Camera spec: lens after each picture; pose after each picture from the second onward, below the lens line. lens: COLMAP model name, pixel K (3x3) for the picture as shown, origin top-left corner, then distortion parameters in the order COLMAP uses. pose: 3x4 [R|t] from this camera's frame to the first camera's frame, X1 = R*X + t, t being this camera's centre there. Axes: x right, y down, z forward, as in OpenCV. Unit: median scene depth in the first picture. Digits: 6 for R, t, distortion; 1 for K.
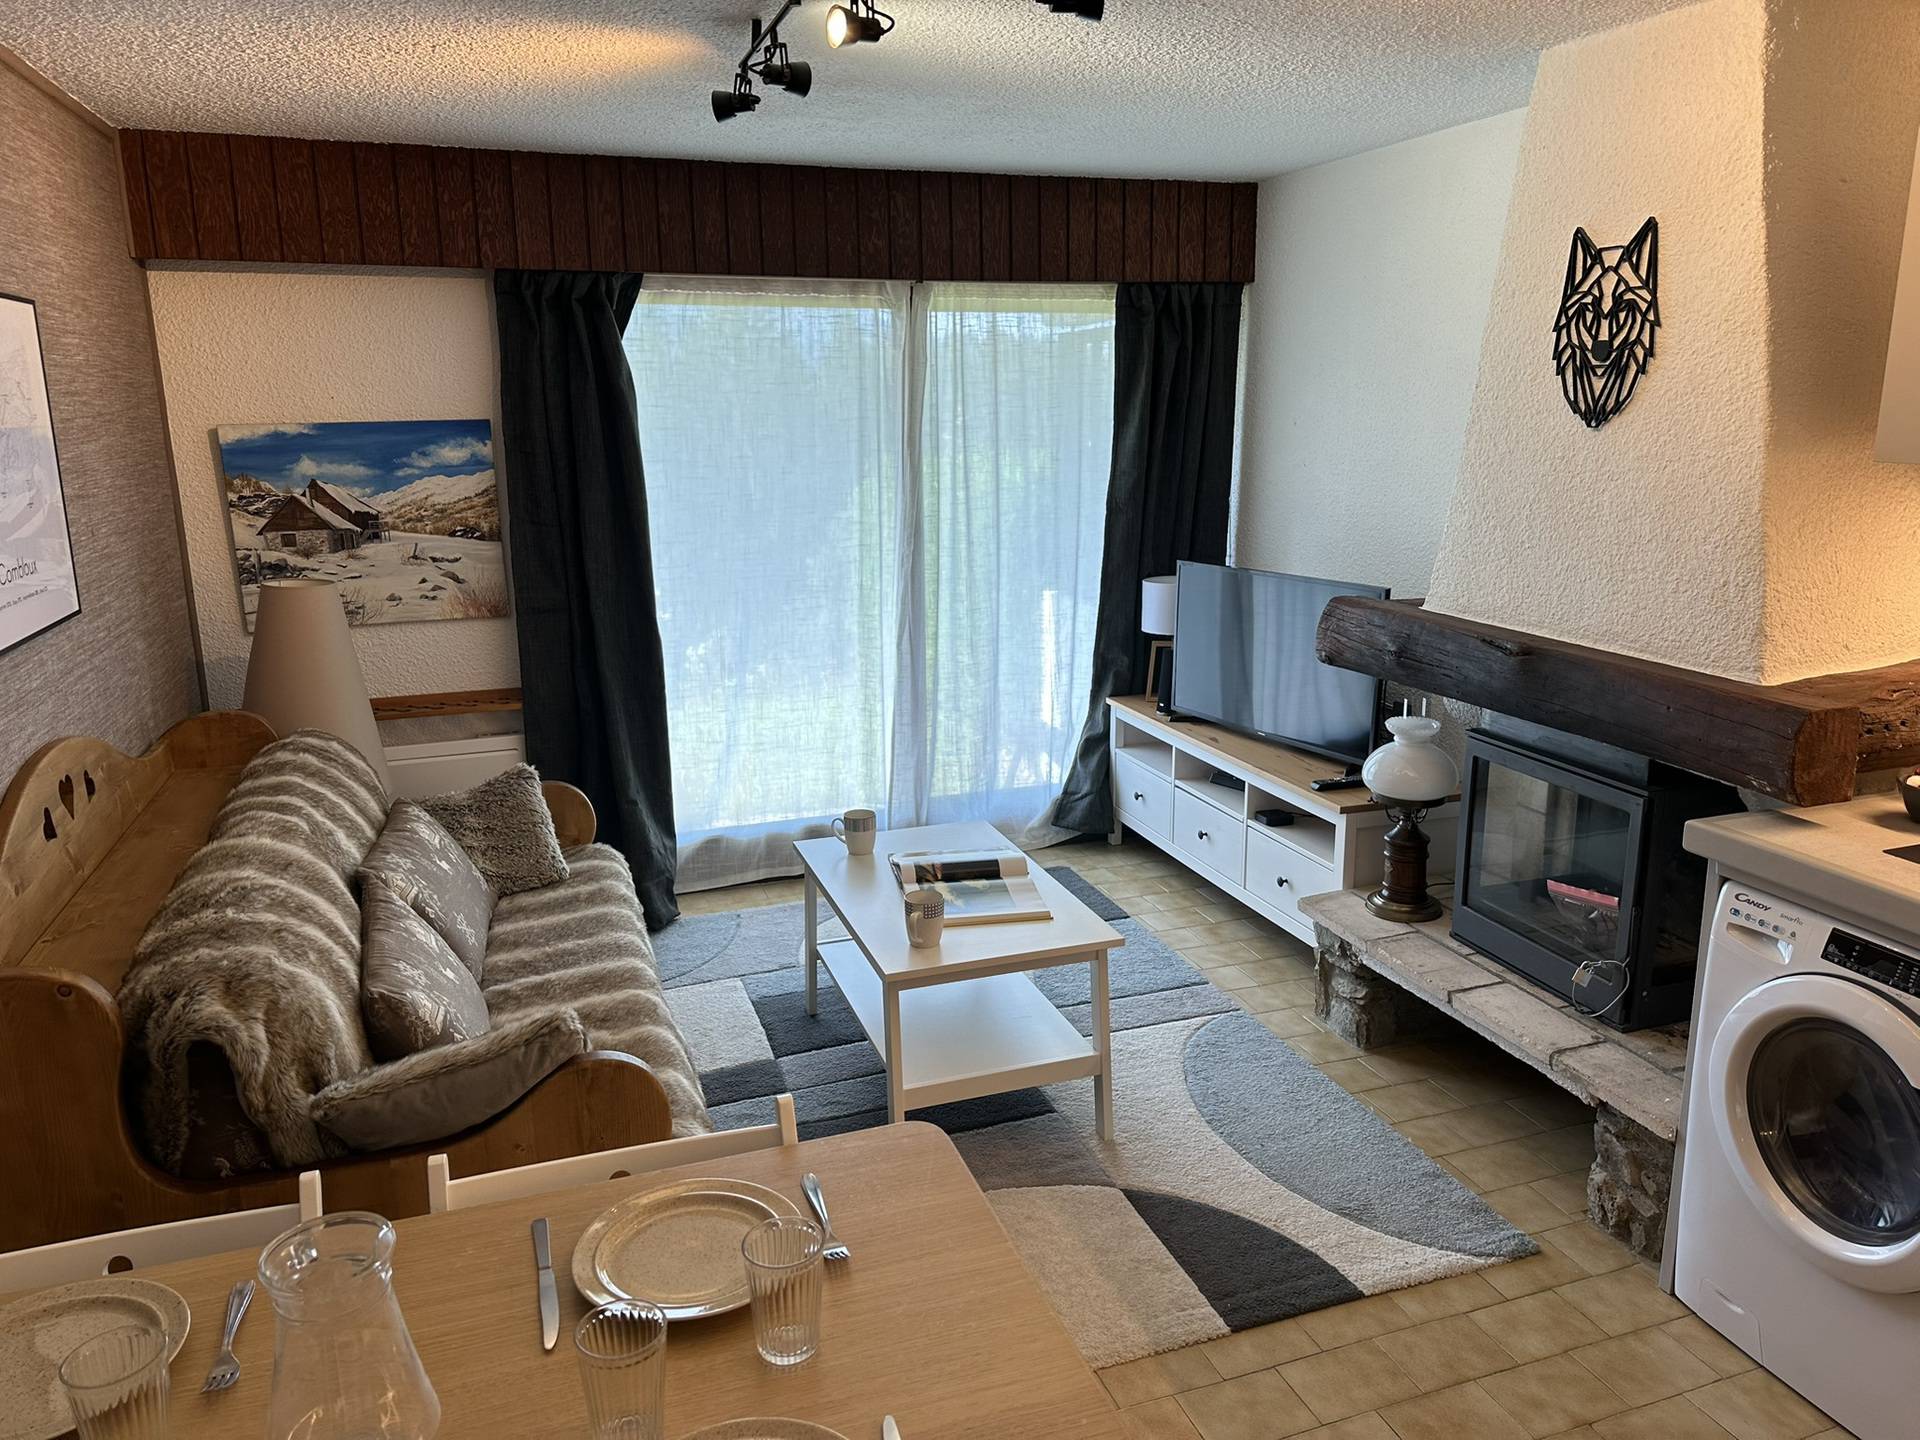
lens RADIAL K [[1347.9, 0, 969.2], [0, 1347.9, 698.6], [0, 0, 1]] dist [0.053928, -0.068069]
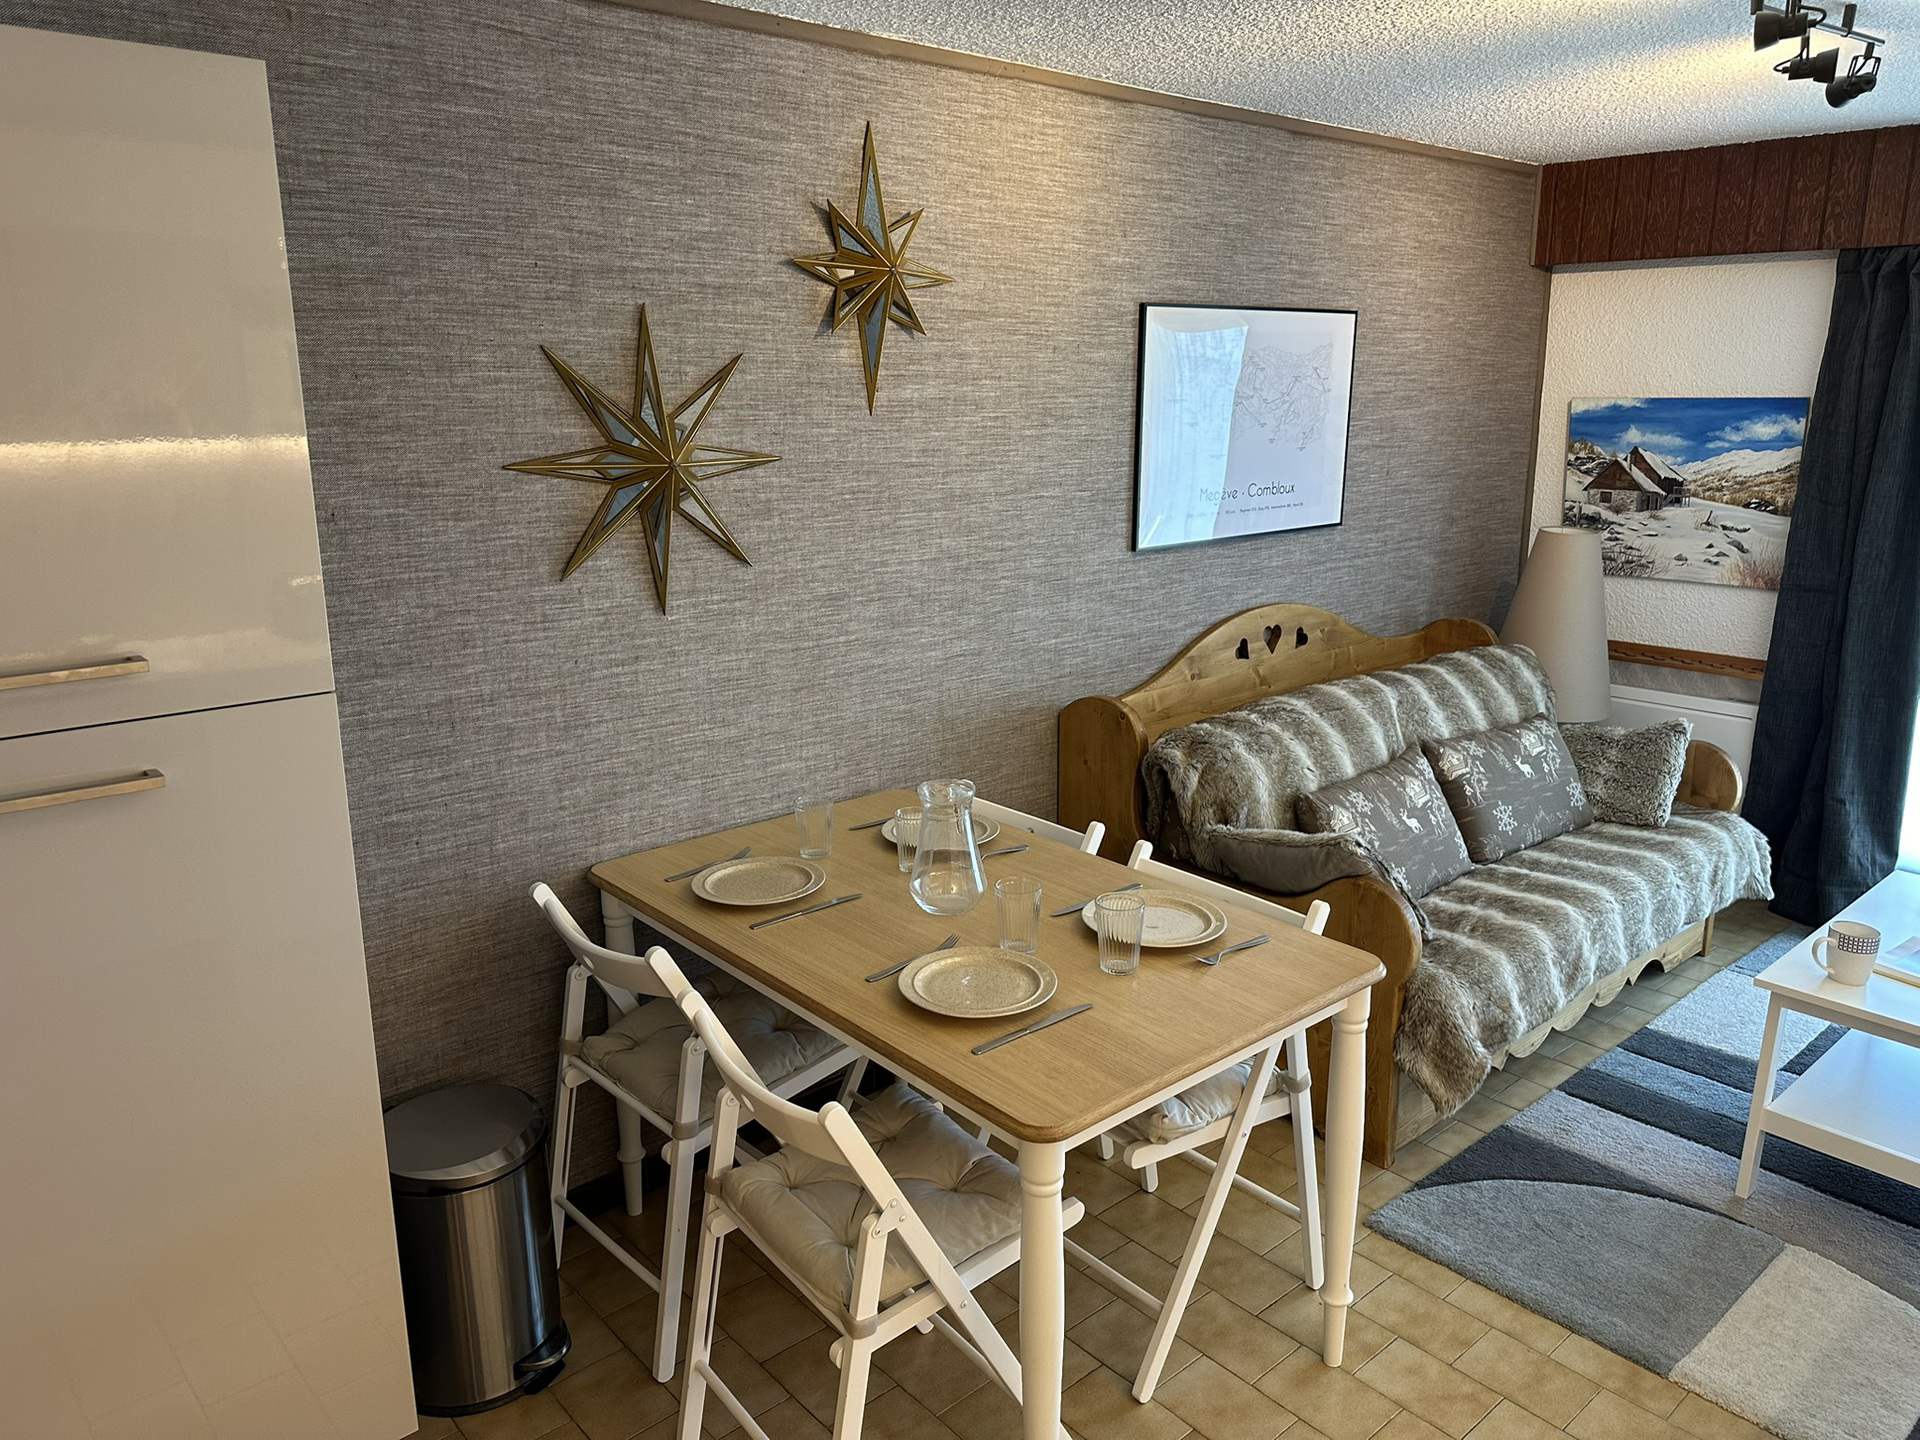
lens RADIAL K [[1347.9, 0, 969.2], [0, 1347.9, 698.6], [0, 0, 1]] dist [0.053928, -0.068069]
pose [[0.368173, 0.221832, -0.902906, 0.396942], [-0.202635, 0.966920, 0.154932, -0.018502], [0.907407, 0.125919, 0.400945, 0.049436]]
